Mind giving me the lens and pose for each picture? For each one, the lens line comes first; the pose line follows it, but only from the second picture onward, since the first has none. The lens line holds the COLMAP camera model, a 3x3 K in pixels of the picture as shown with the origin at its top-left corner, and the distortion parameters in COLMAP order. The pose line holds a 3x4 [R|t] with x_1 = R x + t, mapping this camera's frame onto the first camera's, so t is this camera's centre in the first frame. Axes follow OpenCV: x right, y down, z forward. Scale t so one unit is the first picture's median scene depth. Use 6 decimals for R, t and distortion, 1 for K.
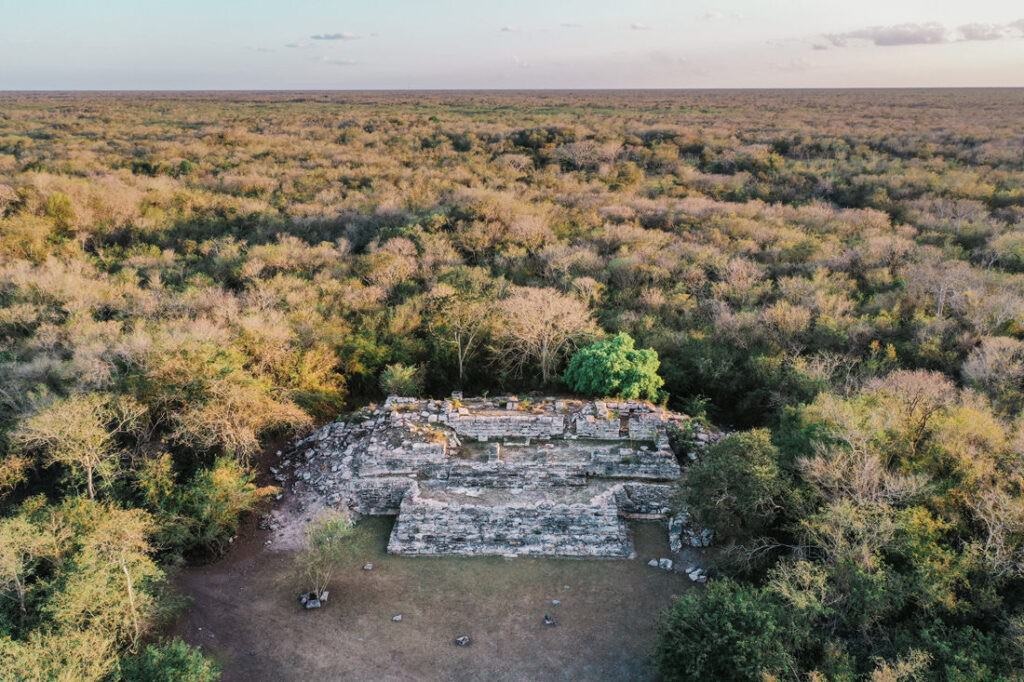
lens RADIAL K [[817.3, 0, 512.0], [0, 817.3, 341.0], [0, 0, 1]] dist [-0.012001, -0.002959]
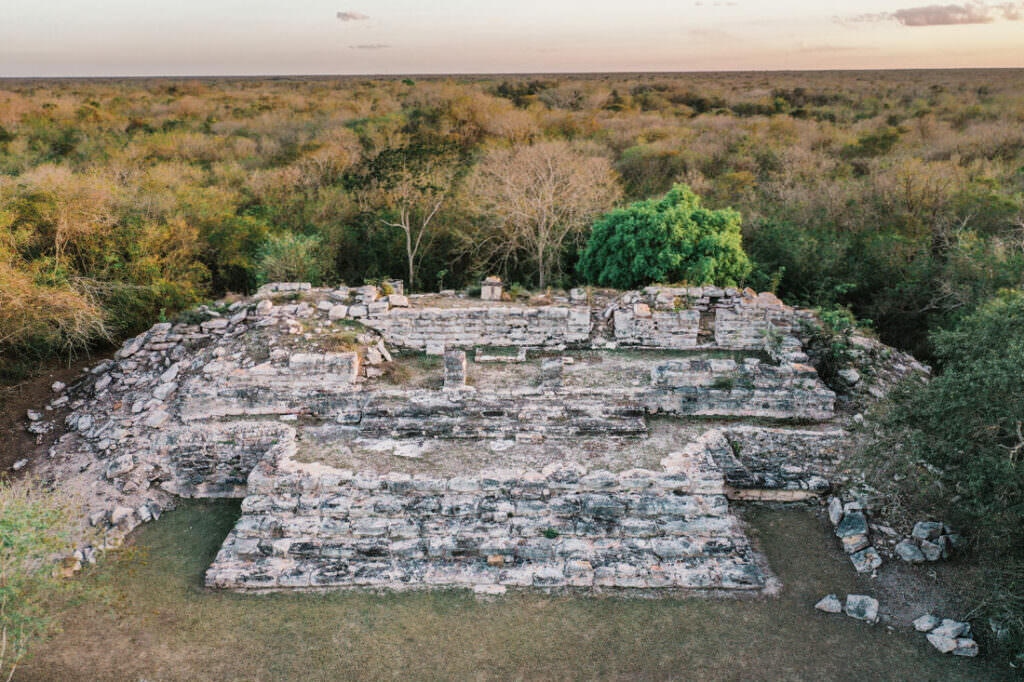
lens RADIAL K [[817.3, 0, 512.0], [0, 817.3, 341.0], [0, 0, 1]] dist [-0.012001, -0.002959]
pose [[0.999651, -0.006020, 0.025718, -0.000328], [0.005458, 0.999746, 0.021866, 0.110888], [-0.025843, -0.021718, 0.999430, 0.518243]]
